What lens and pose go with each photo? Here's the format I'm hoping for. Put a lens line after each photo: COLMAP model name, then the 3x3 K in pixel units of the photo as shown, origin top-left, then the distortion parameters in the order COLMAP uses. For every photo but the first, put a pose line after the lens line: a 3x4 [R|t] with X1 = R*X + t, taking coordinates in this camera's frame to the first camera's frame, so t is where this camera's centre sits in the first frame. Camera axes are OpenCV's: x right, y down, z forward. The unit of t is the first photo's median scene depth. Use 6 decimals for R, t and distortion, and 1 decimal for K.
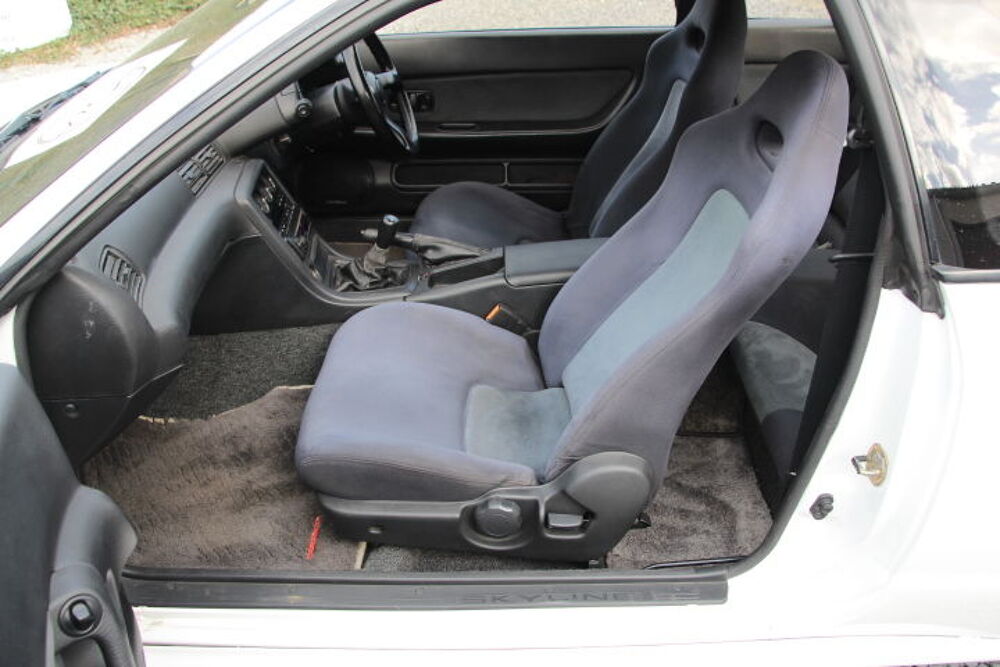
lens RADIAL K [[814.4, 0, 500.2], [0, 814.4, 332.6], [0, 0, 1]] dist [-0.180170, 0.094075]
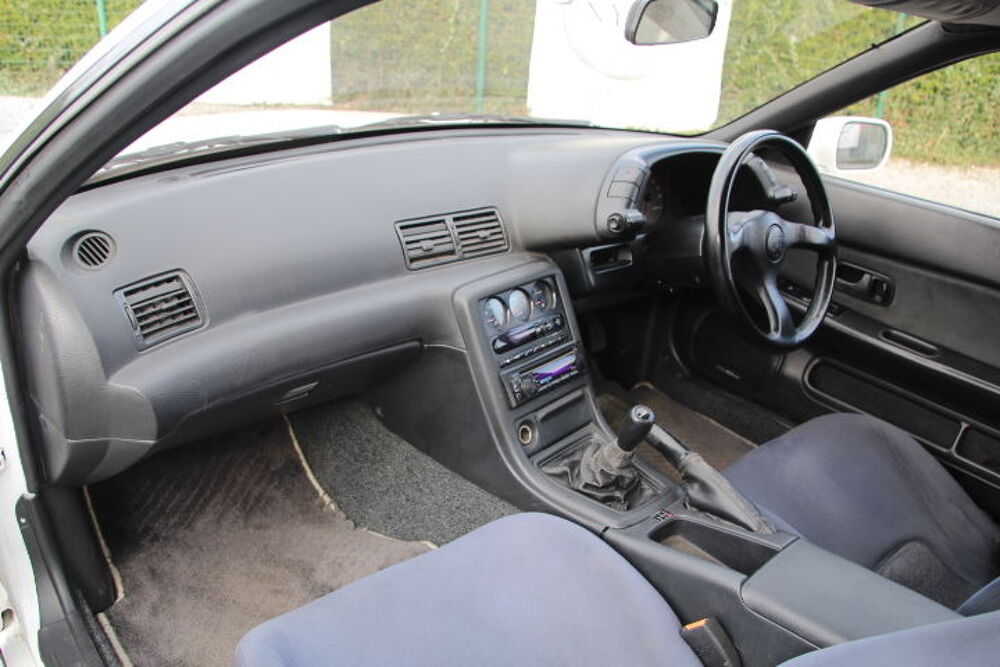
lens RADIAL K [[814.4, 0, 497.7], [0, 814.4, 339.5], [0, 0, 1]] dist [-0.180170, 0.094075]
pose [[0.660150, 0.375355, -0.650624, 0.182538], [-0.469278, 0.882436, 0.032942, -0.150893], [0.586499, 0.283577, 0.758685, 0.387988]]
